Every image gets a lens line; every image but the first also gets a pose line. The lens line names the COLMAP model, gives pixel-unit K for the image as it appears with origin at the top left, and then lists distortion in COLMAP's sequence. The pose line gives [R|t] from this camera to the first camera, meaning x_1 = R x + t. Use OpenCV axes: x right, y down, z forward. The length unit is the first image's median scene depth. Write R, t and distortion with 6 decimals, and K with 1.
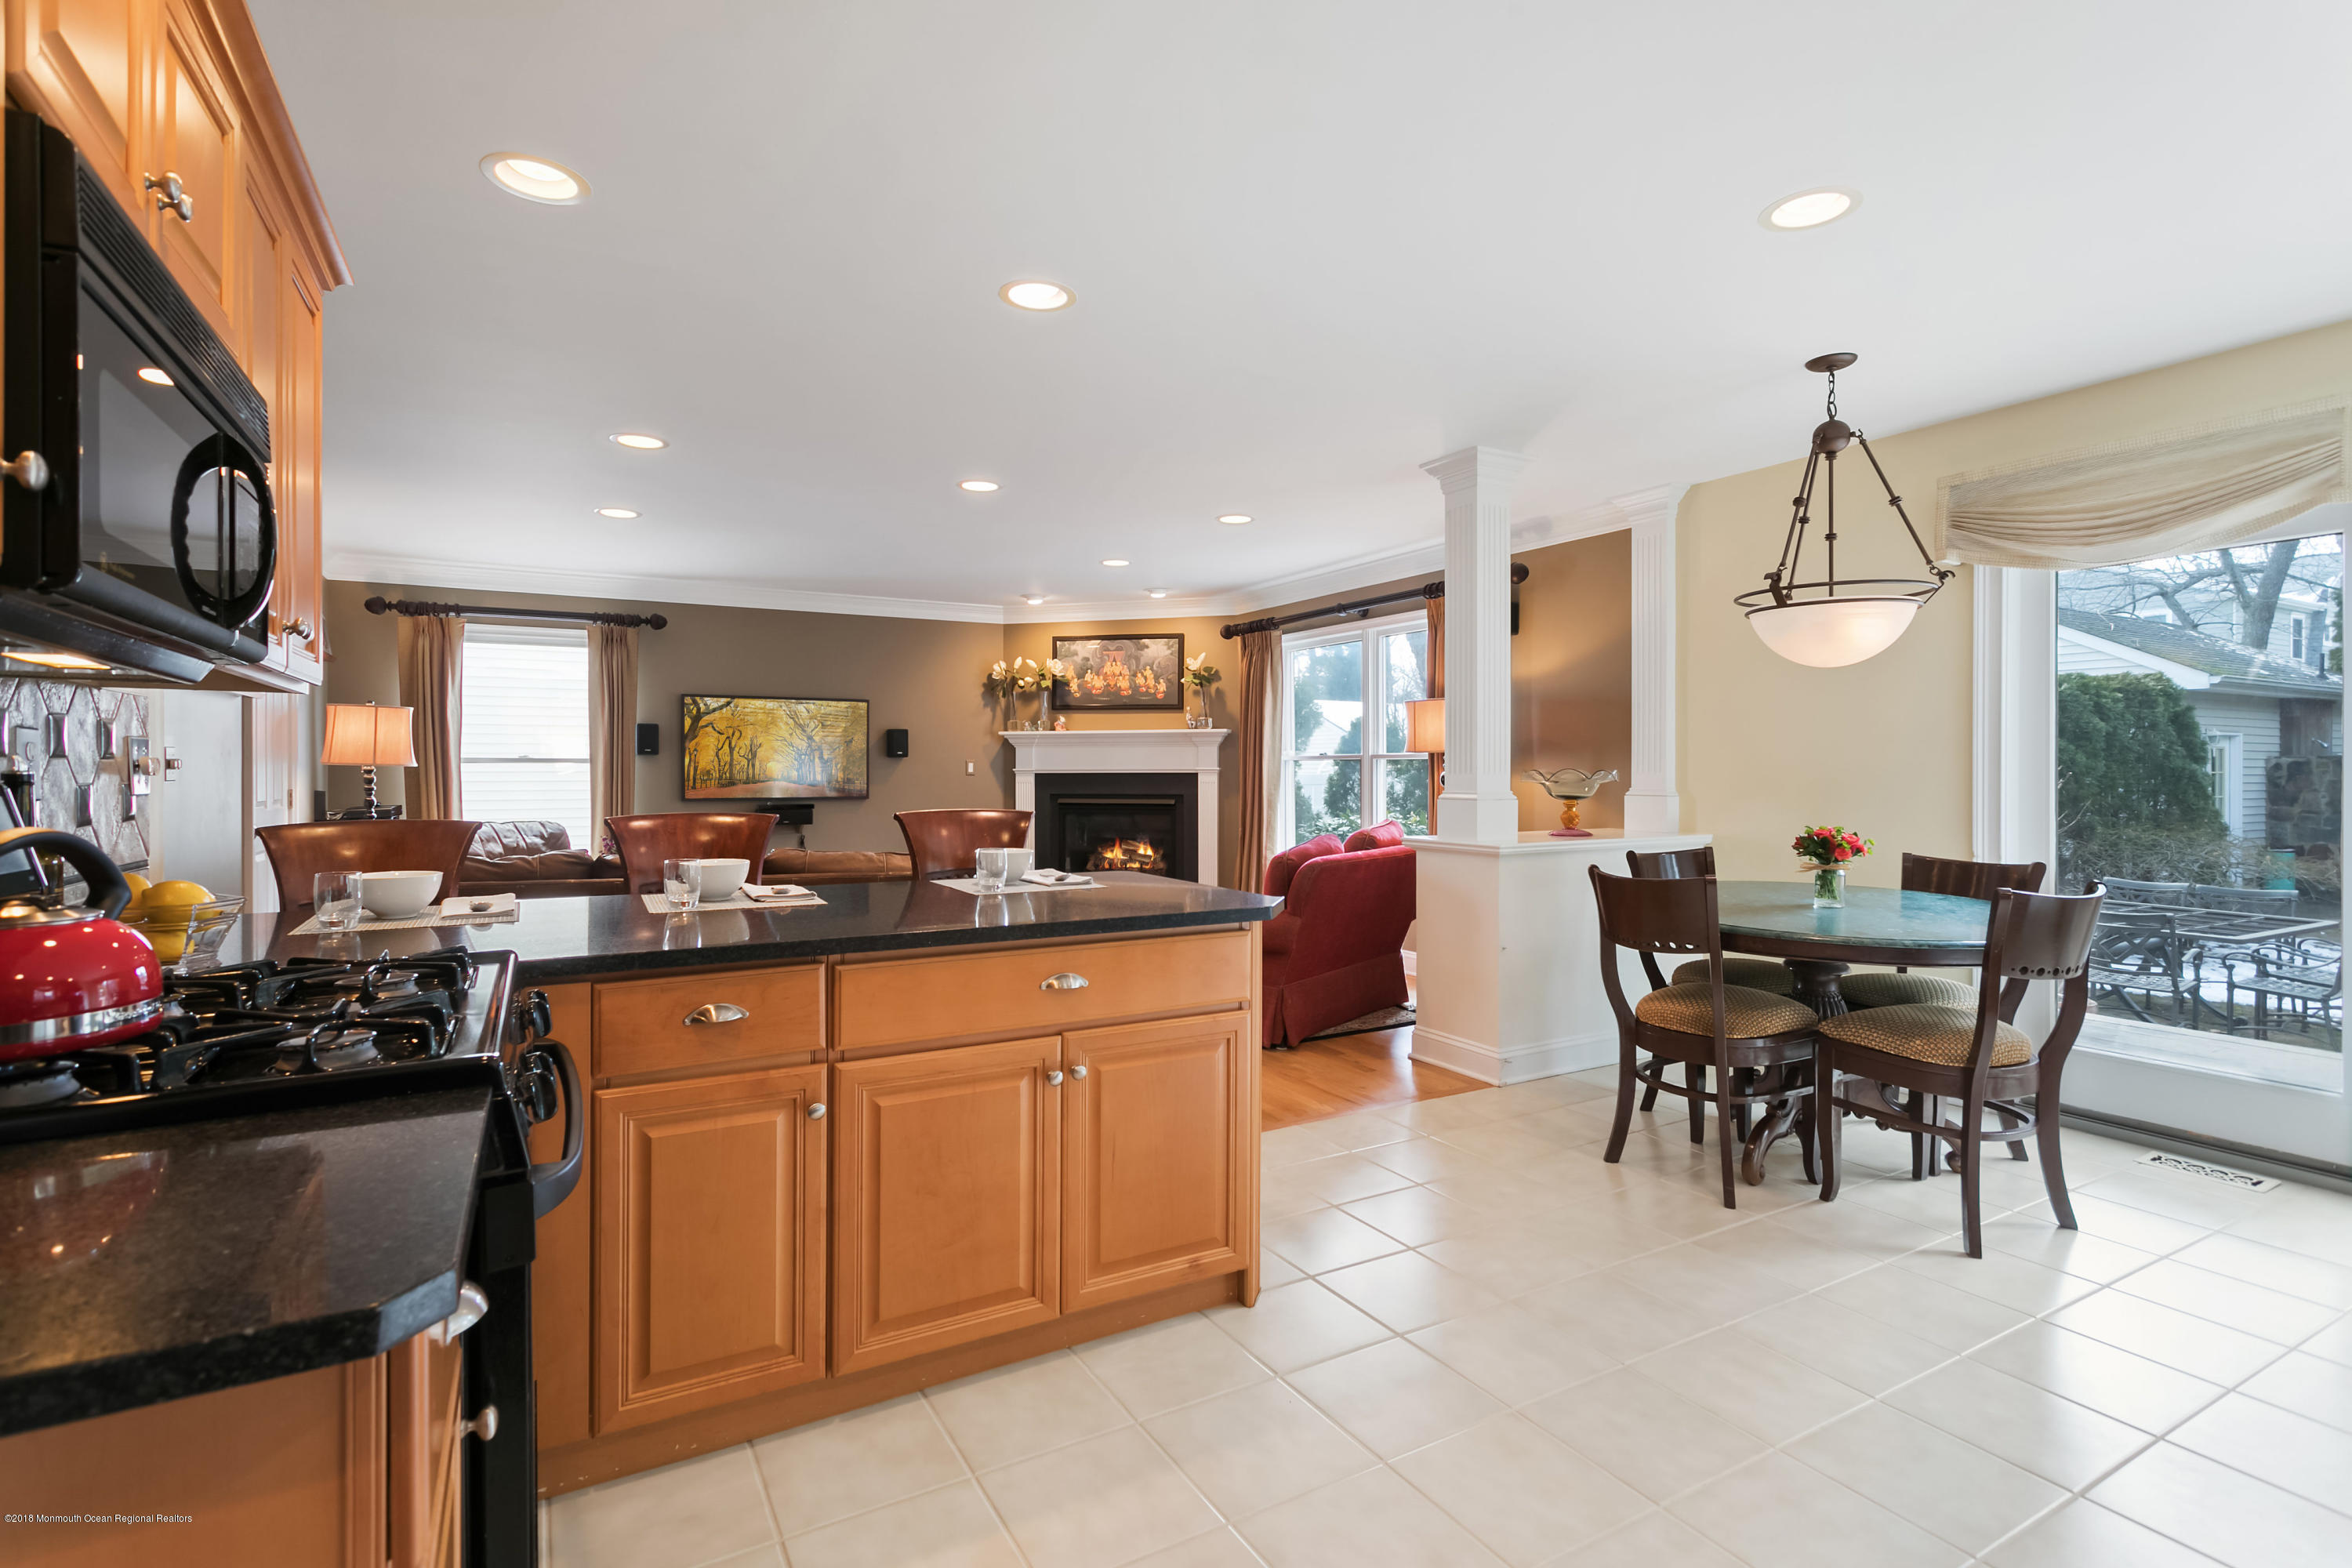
lens RADIAL K [[1114.3, 0, 1177.0], [0, 1114.3, 778.8], [0, 0, 1]] dist [0.001658, -0.000700]
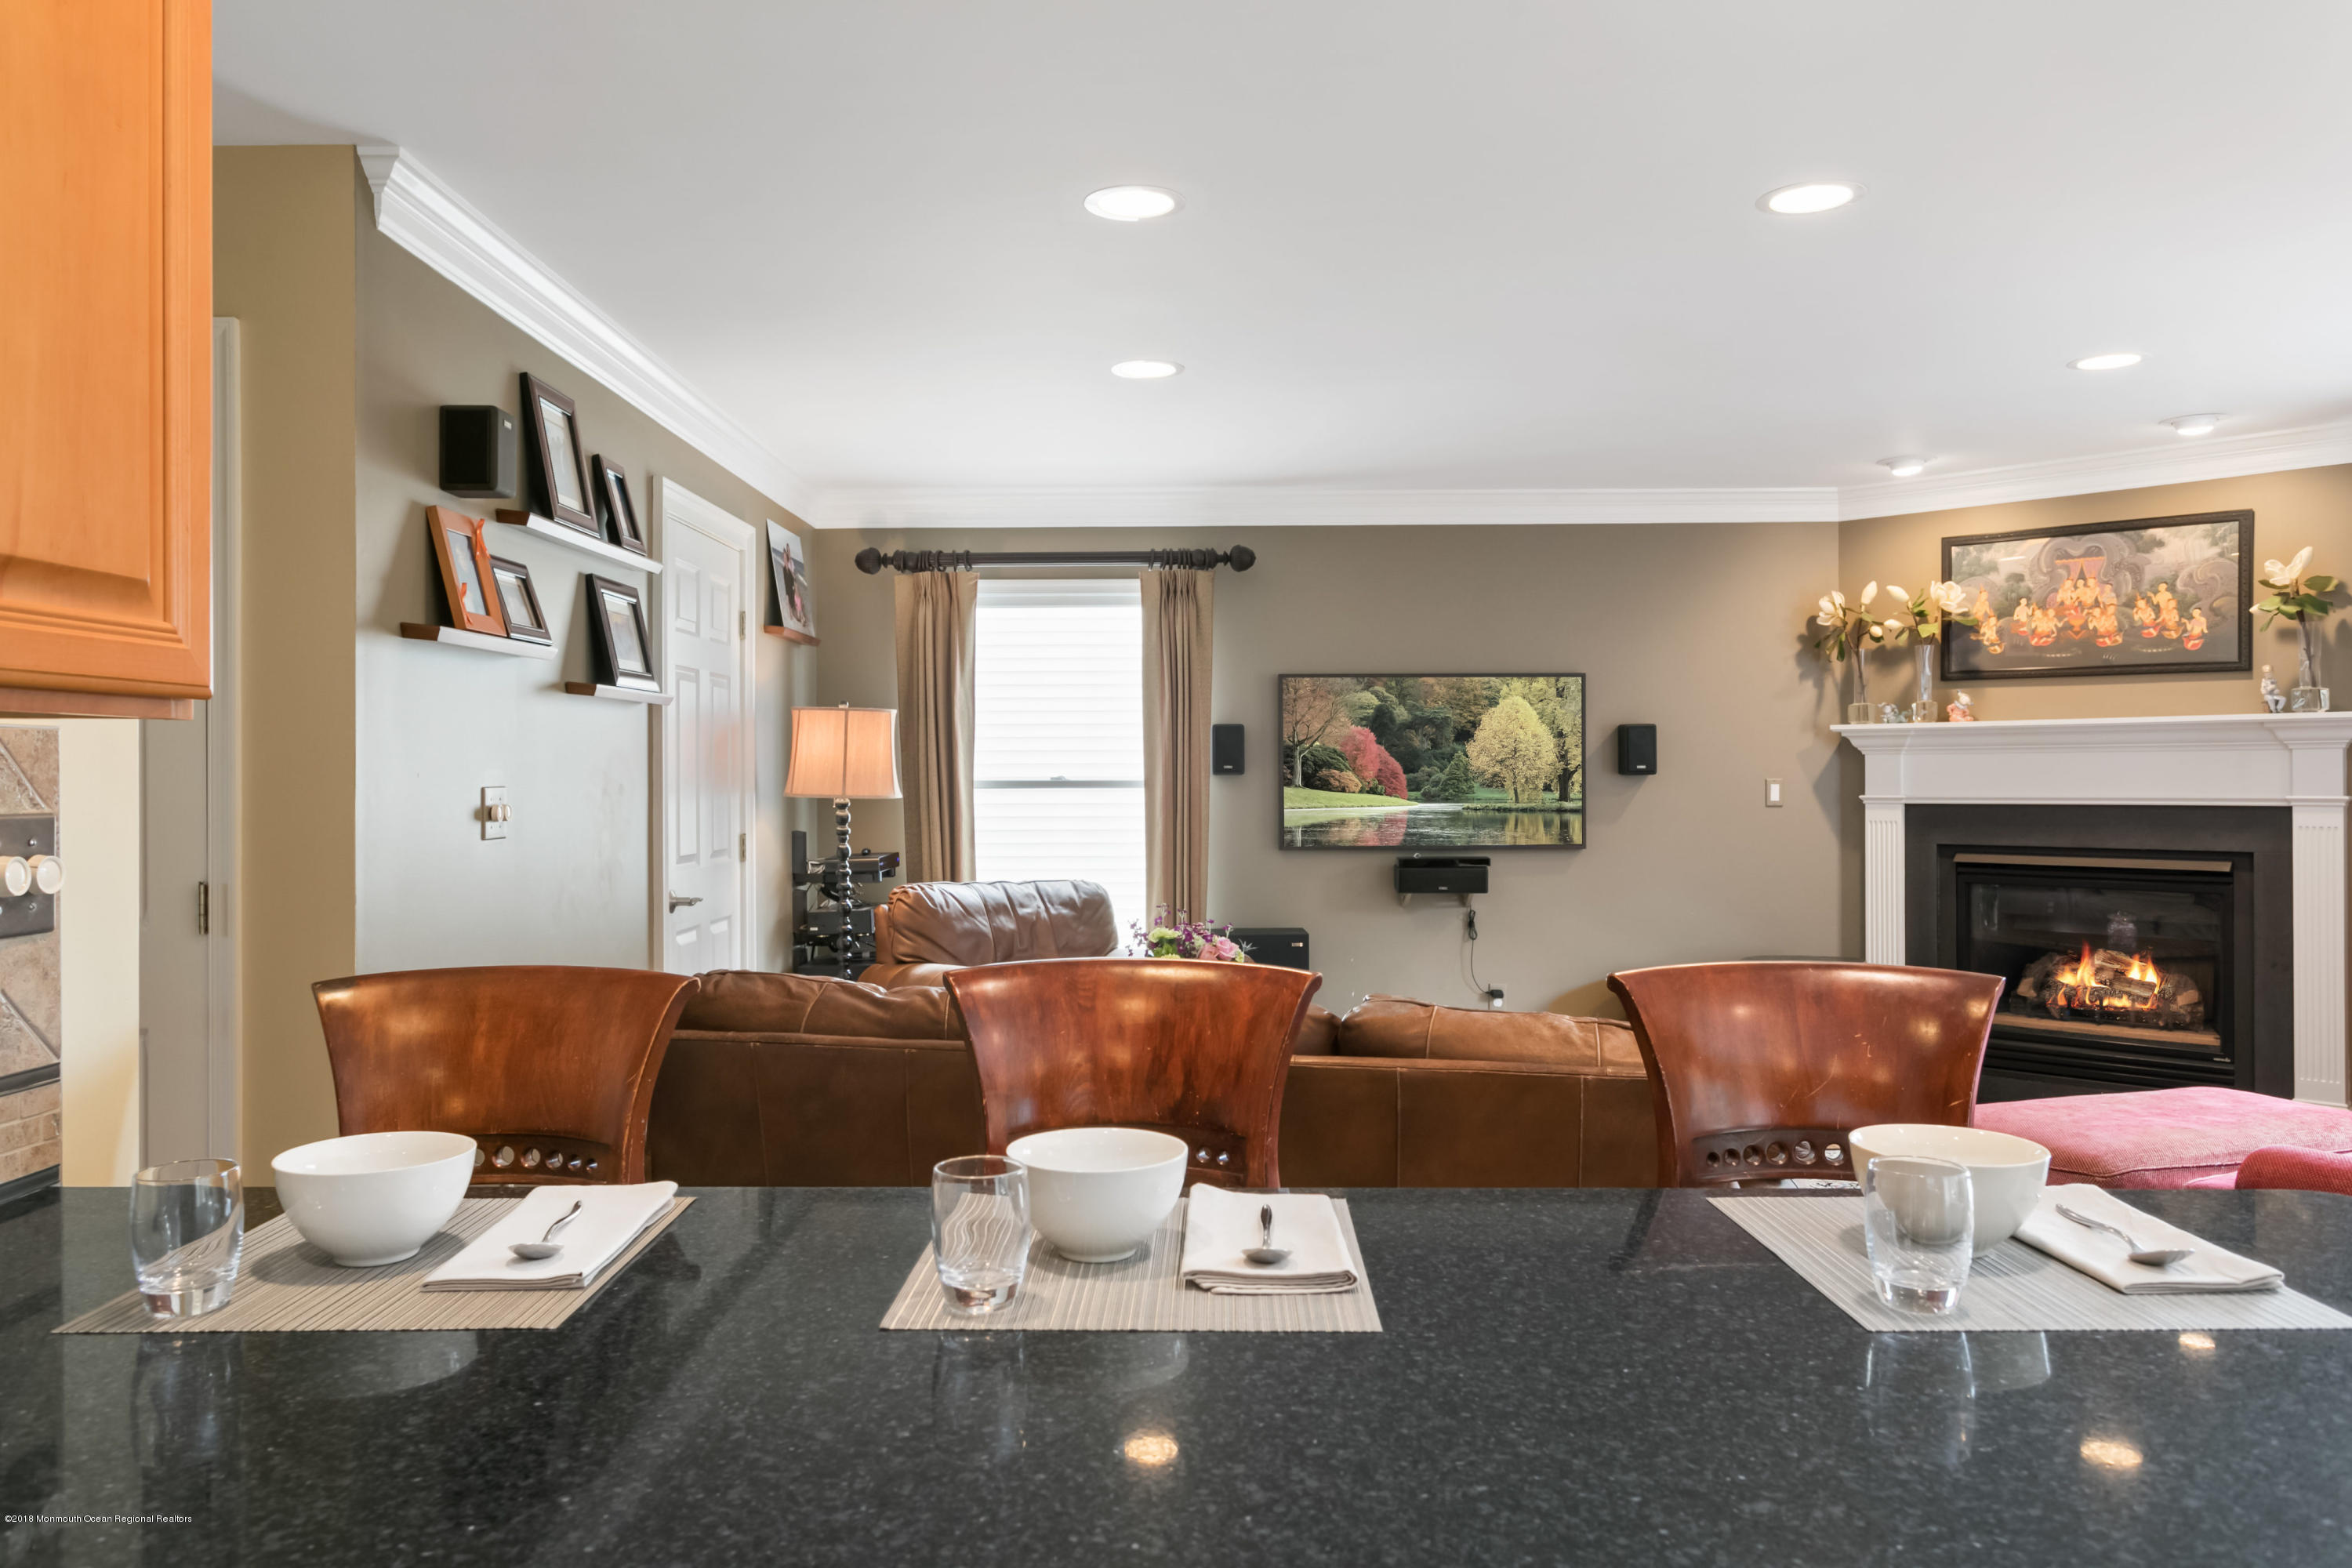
lens RADIAL K [[1658.4, 0, 1158.2], [0, 1658.4, 761.1], [0, 0, 1]] dist [0.001779, 0.001621]
pose [[0.862558, -0.006631, -0.505914, -0.040207], [-0.001284, 0.999882, -0.015293, -0.013909], [0.505956, 0.013841, 0.862448, 0.174704]]
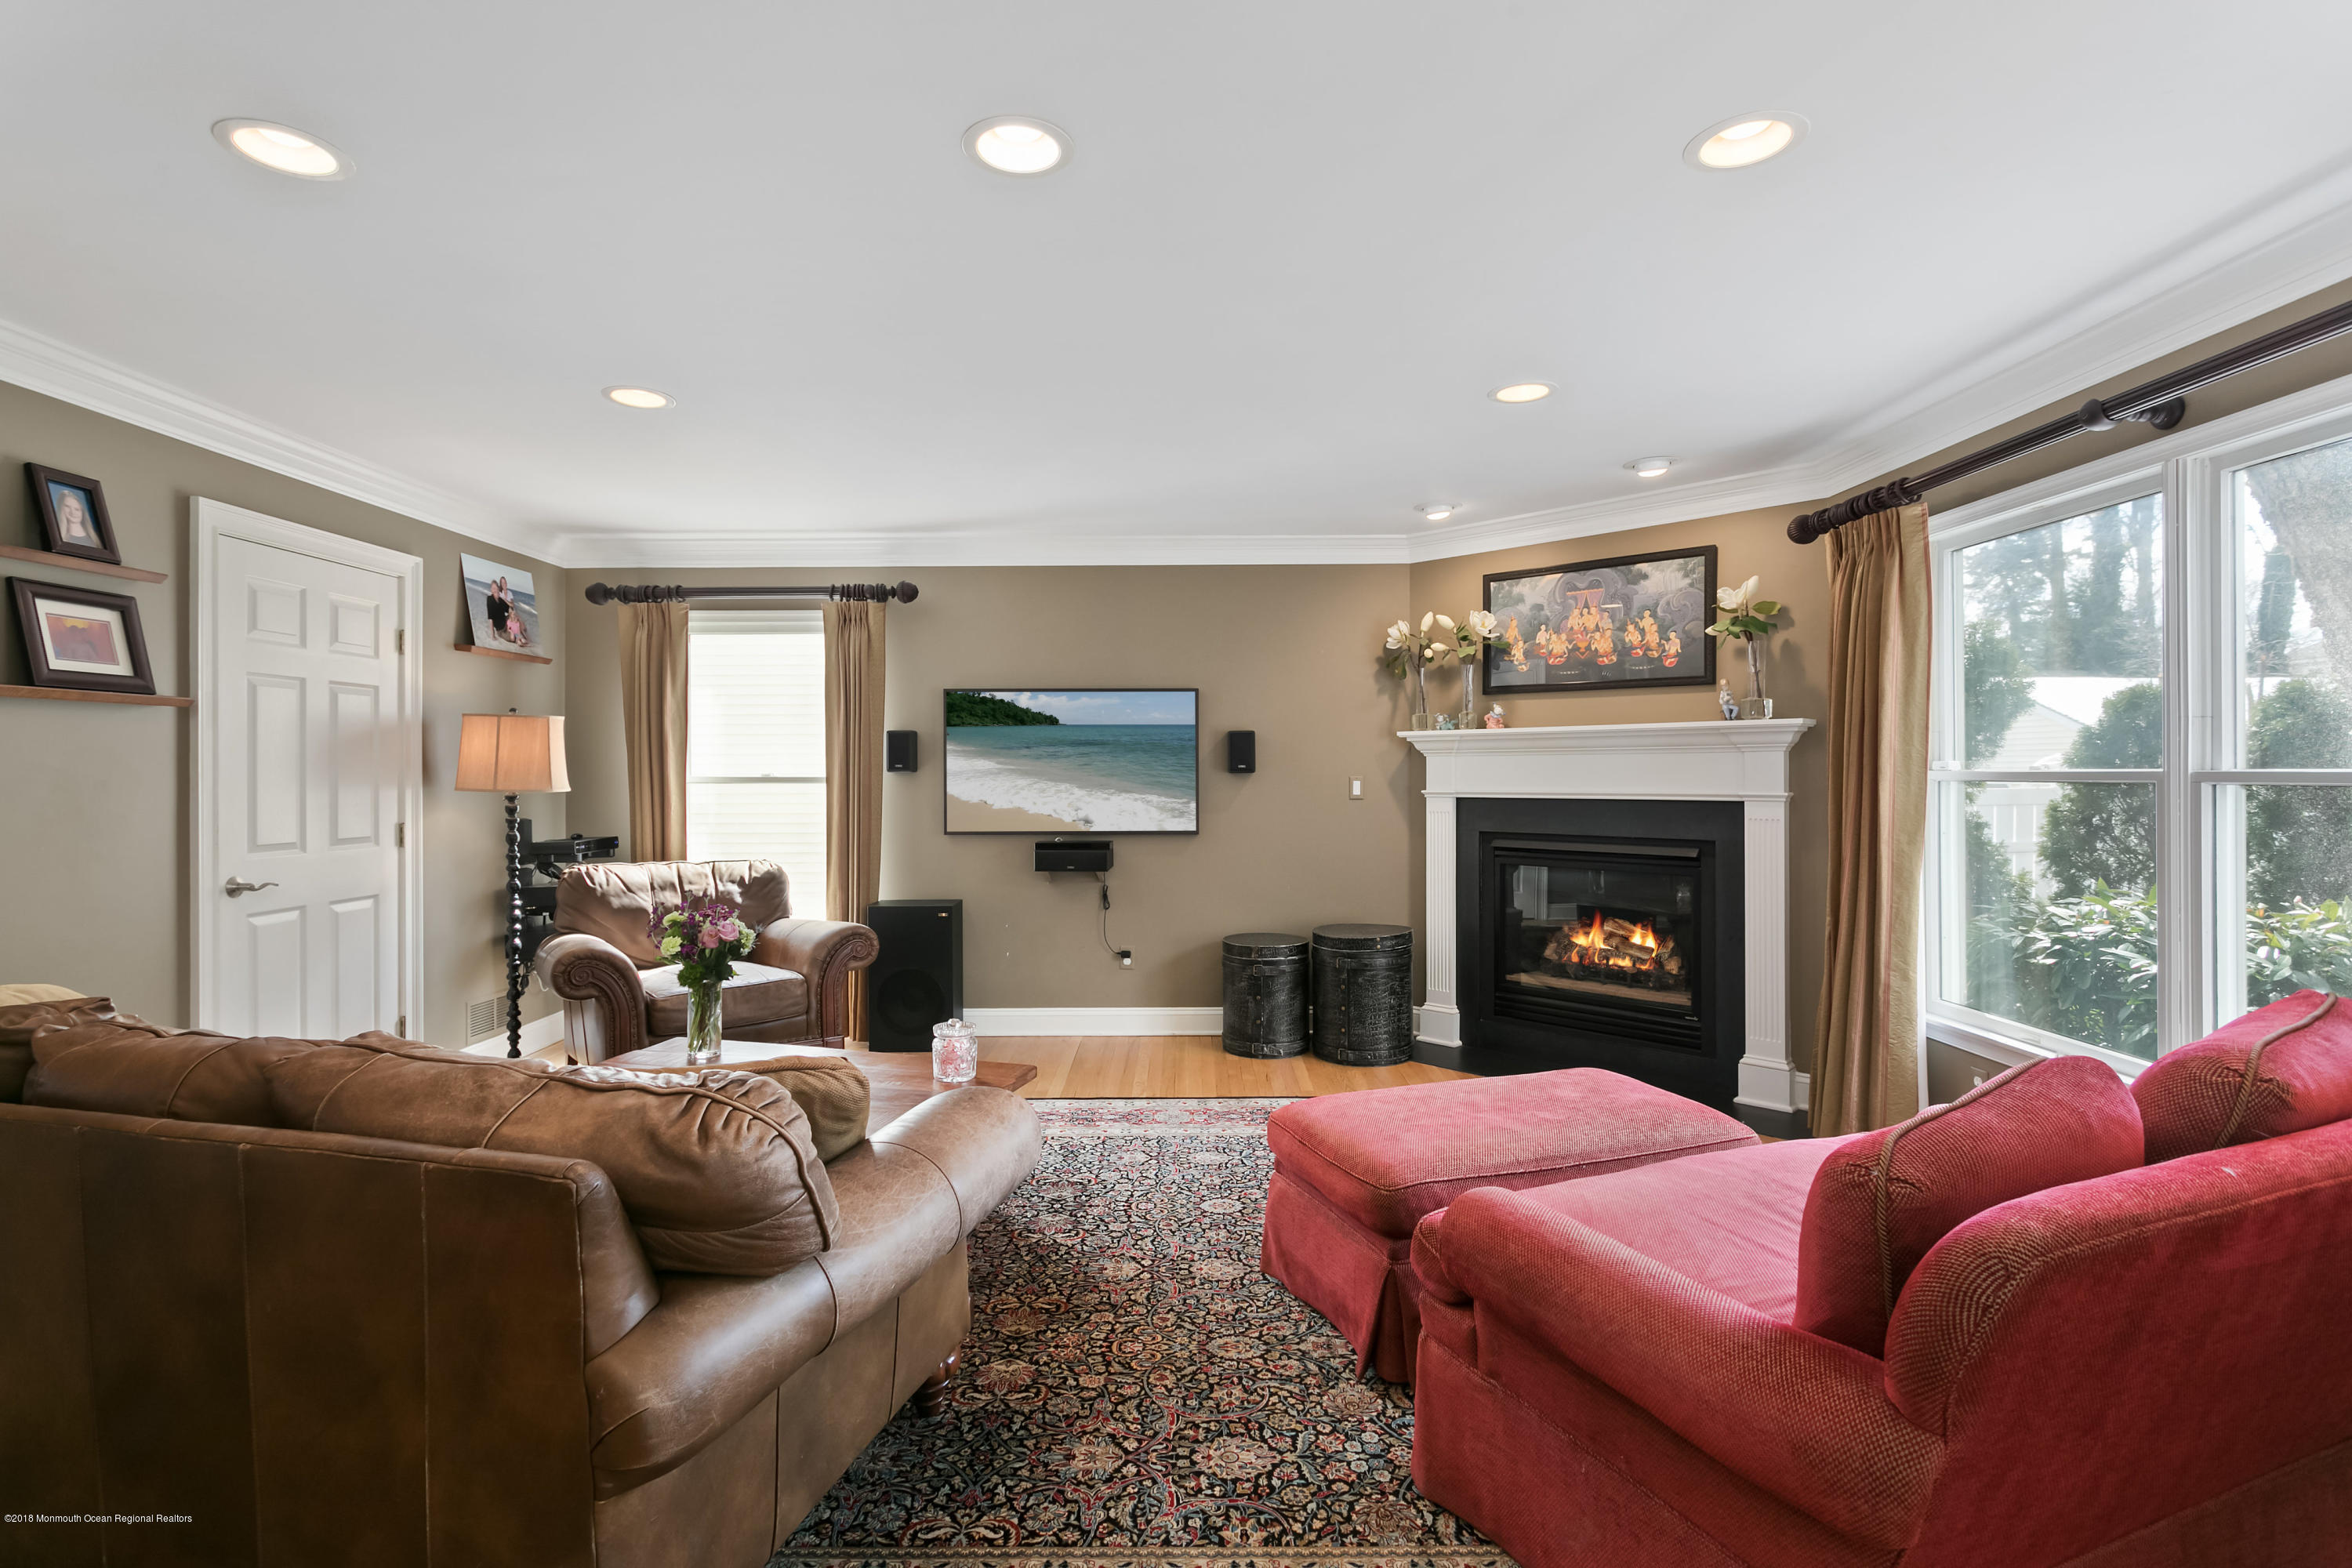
lens RADIAL K [[1114.3, 0, 1176.0], [0, 1114.3, 769.5], [0, 0, 1]] dist [0.001658, -0.000700]
pose [[0.866392, -0.002593, -0.499358, 0.051612], [-0.002212, 0.999957, -0.009031, -0.015939], [0.499360, 0.008929, 0.866349, 0.415737]]
